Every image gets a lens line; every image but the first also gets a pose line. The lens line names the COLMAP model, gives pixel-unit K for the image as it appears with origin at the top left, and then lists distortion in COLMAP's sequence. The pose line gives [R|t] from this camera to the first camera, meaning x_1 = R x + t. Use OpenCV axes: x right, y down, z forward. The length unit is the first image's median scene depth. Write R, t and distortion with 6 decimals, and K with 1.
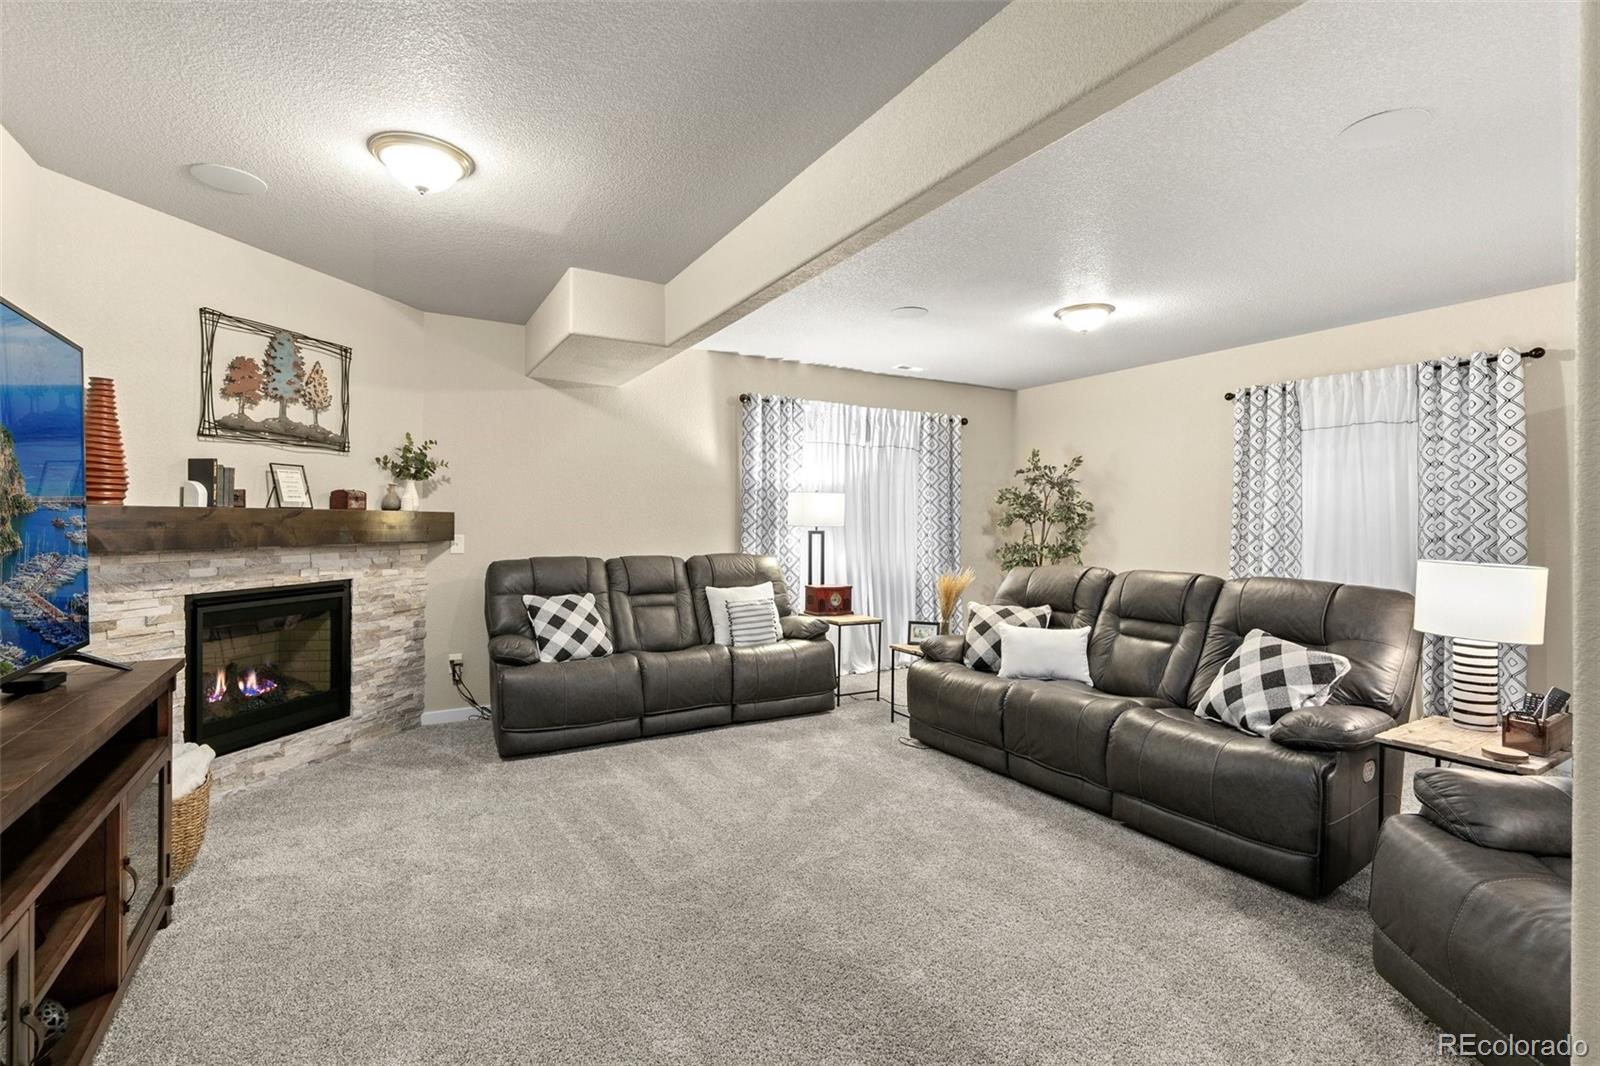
lens RADIAL K [[713.0, 0, 804.0], [0, 713.0, 524.5], [0, 0, 1]] dist [0.002408, 0.000056]
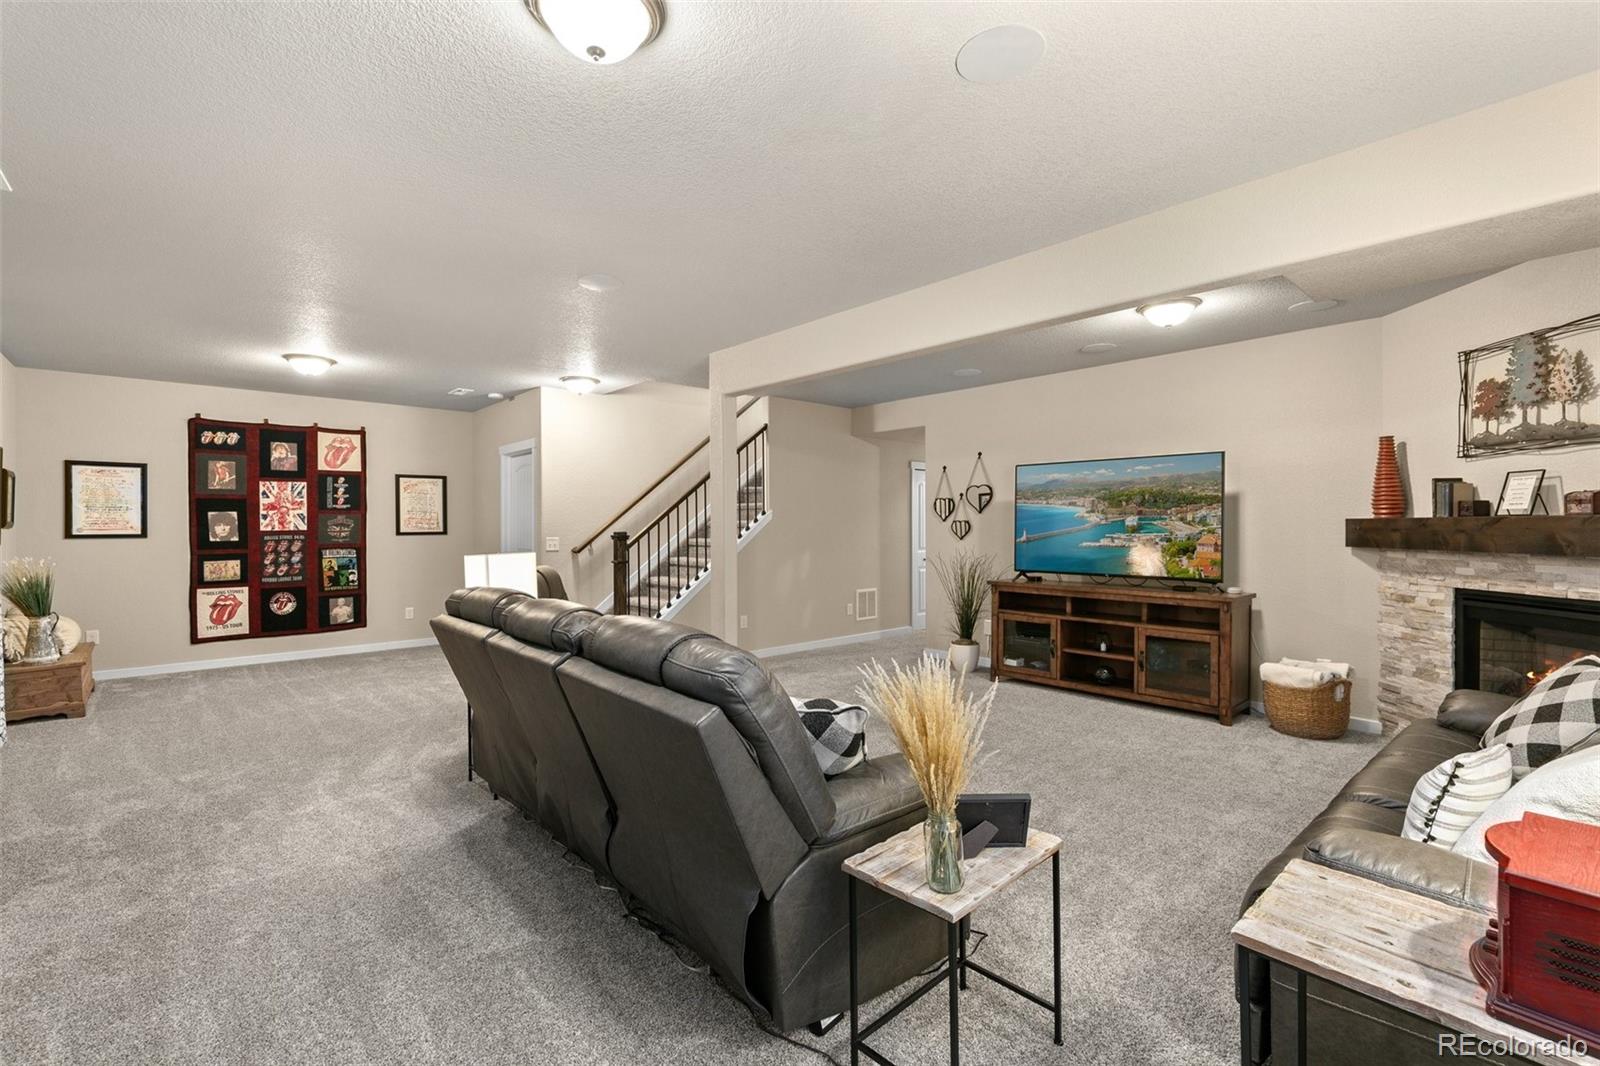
lens RADIAL K [[713.0, 0, 796.9], [0, 713.0, 529.9], [0, 0, 1]] dist [0.002408, 0.000056]
pose [[-0.981458, -0.002796, -0.191656, 0.440782], [-0.004653, 0.999946, 0.009243, -0.007516], [0.191620, 0.009964, -0.981419, 1.758651]]
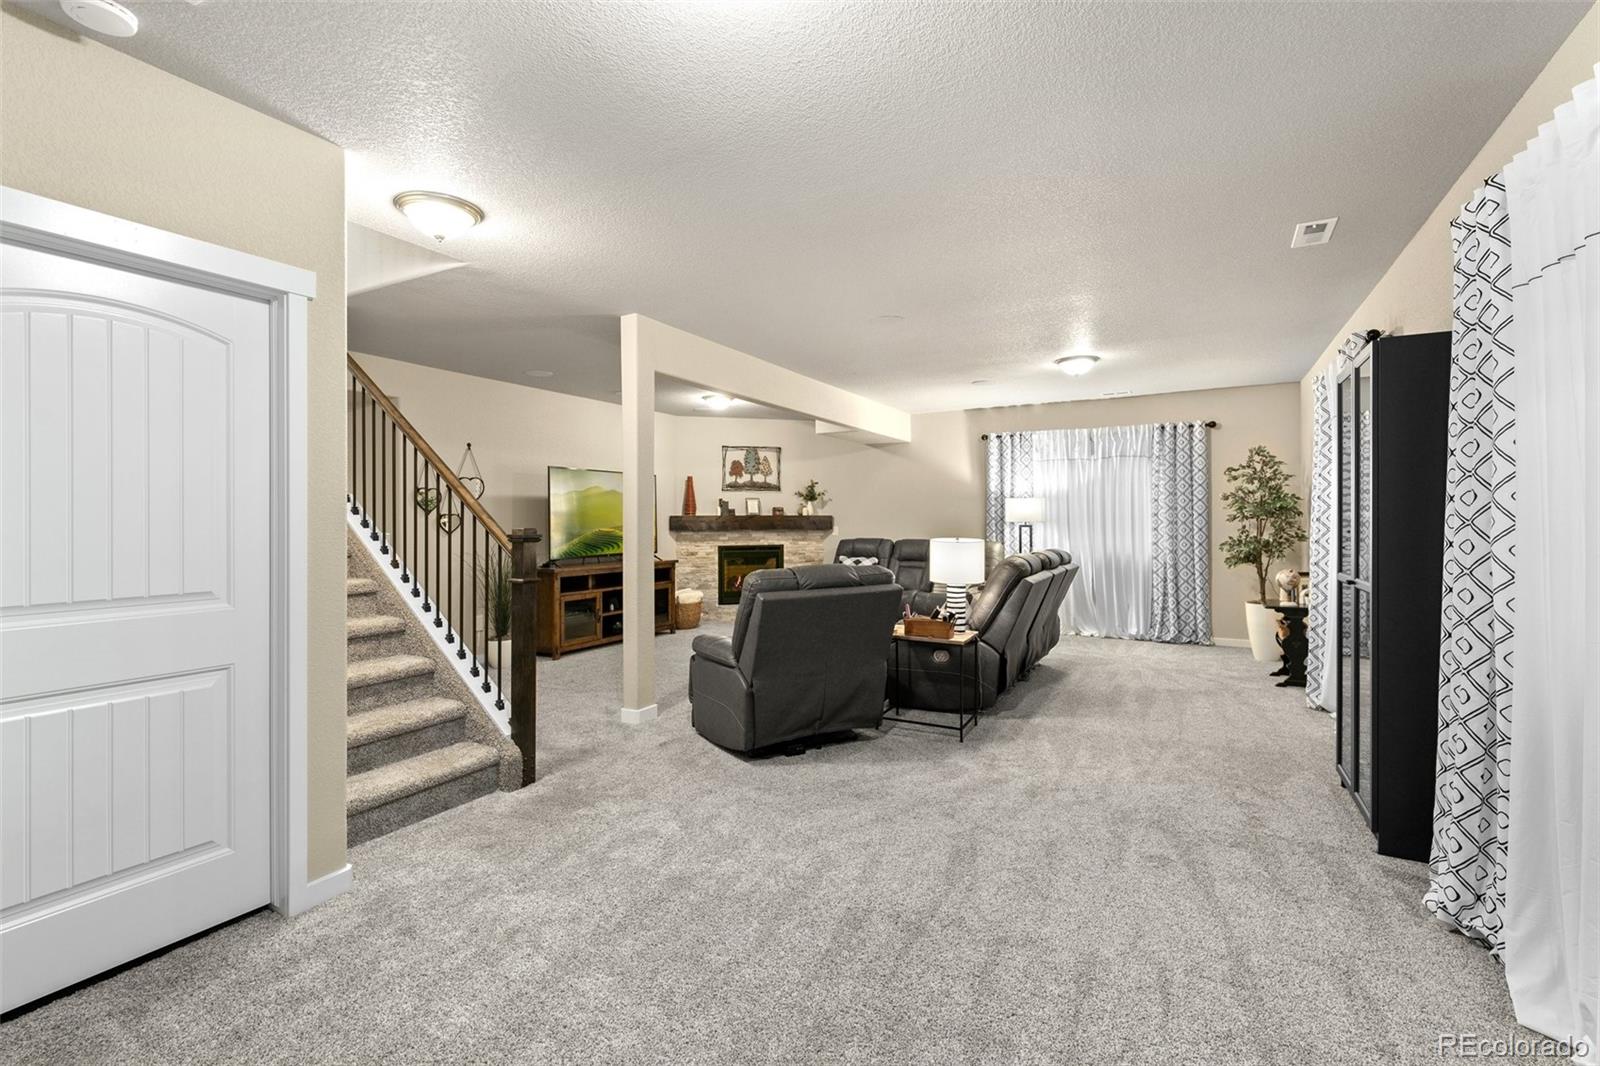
lens RADIAL K [[713.0, 0, 803.0], [0, 713.0, 523.2], [0, 0, 1]] dist [0.002408, 0.000056]
pose [[0.512212, -0.002560, -0.858855, 1.577943], [0.002642, 0.999996, -0.001405, 0.009804], [0.858855, -0.001550, 0.512217, -0.165019]]
